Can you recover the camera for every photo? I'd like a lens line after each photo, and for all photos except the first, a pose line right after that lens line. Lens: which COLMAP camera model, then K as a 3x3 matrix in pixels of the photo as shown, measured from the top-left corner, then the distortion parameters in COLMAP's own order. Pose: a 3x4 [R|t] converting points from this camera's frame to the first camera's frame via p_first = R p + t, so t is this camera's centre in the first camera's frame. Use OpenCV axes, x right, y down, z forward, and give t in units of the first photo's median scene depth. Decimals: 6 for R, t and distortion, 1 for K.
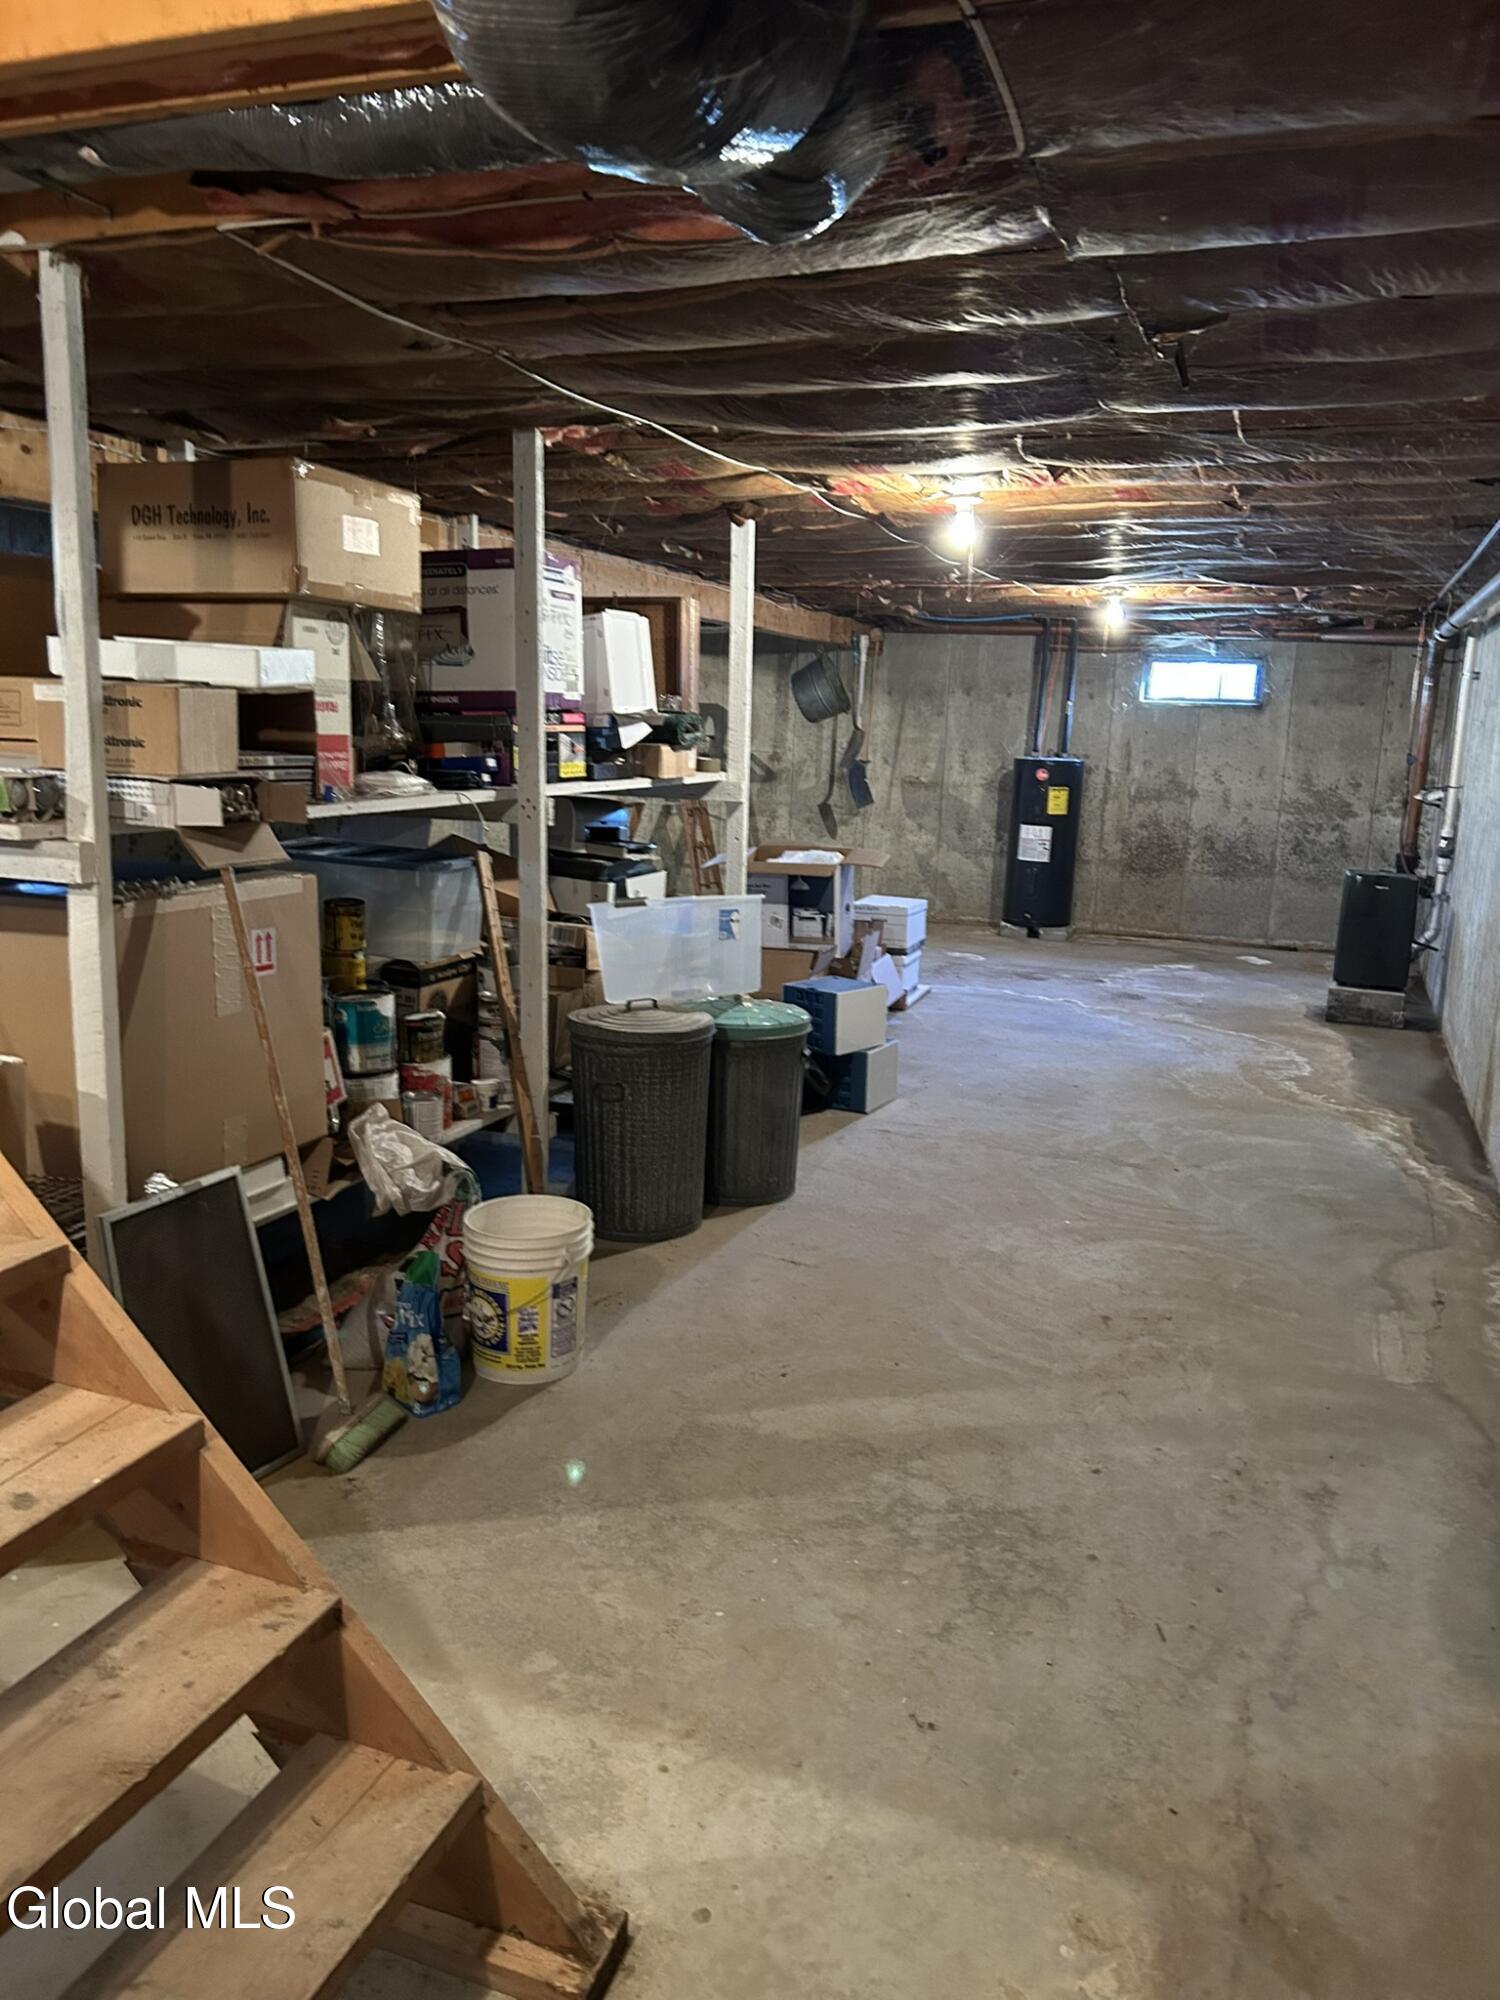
lens RADIAL K [[1509.3, 0, 741.7], [0, 1509.3, 1007.5], [0, 0, 1]] dist [0.042774, -0.059842]
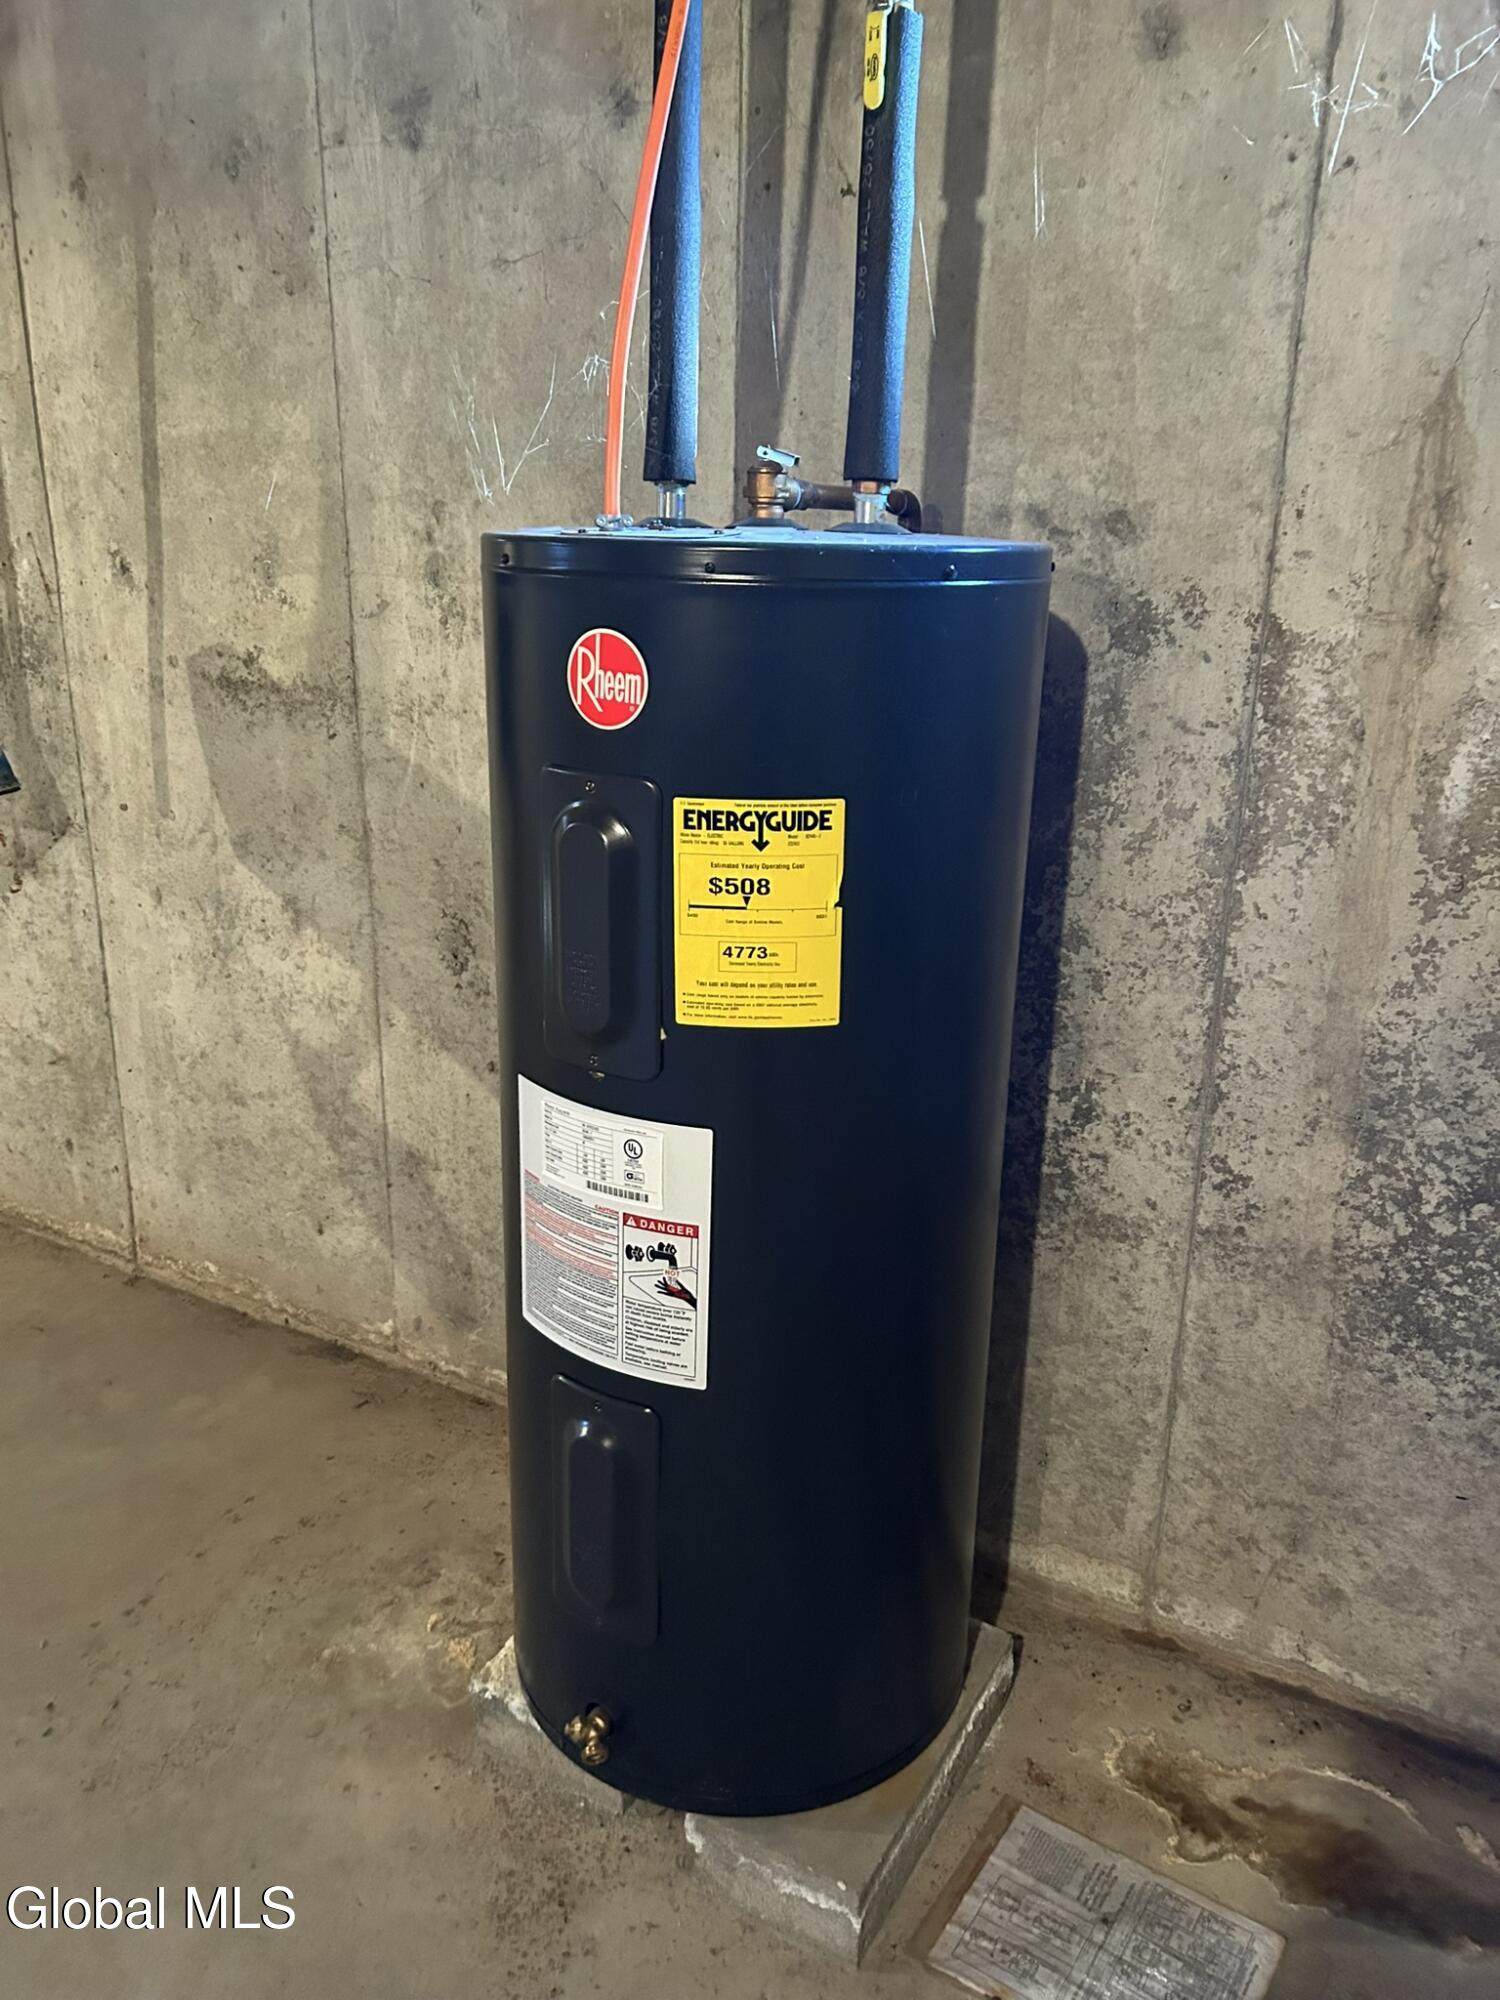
lens RADIAL K [[1509.3, 0, 758.7], [0, 1509.3, 994.0], [0, 0, 1]] dist [0.042774, -0.059842]
pose [[0.986893, 0.031248, -0.158319, 0.216238], [-0.012953, 0.993247, 0.115293, -0.137160], [0.160852, -0.111731, 0.980634, 0.845442]]
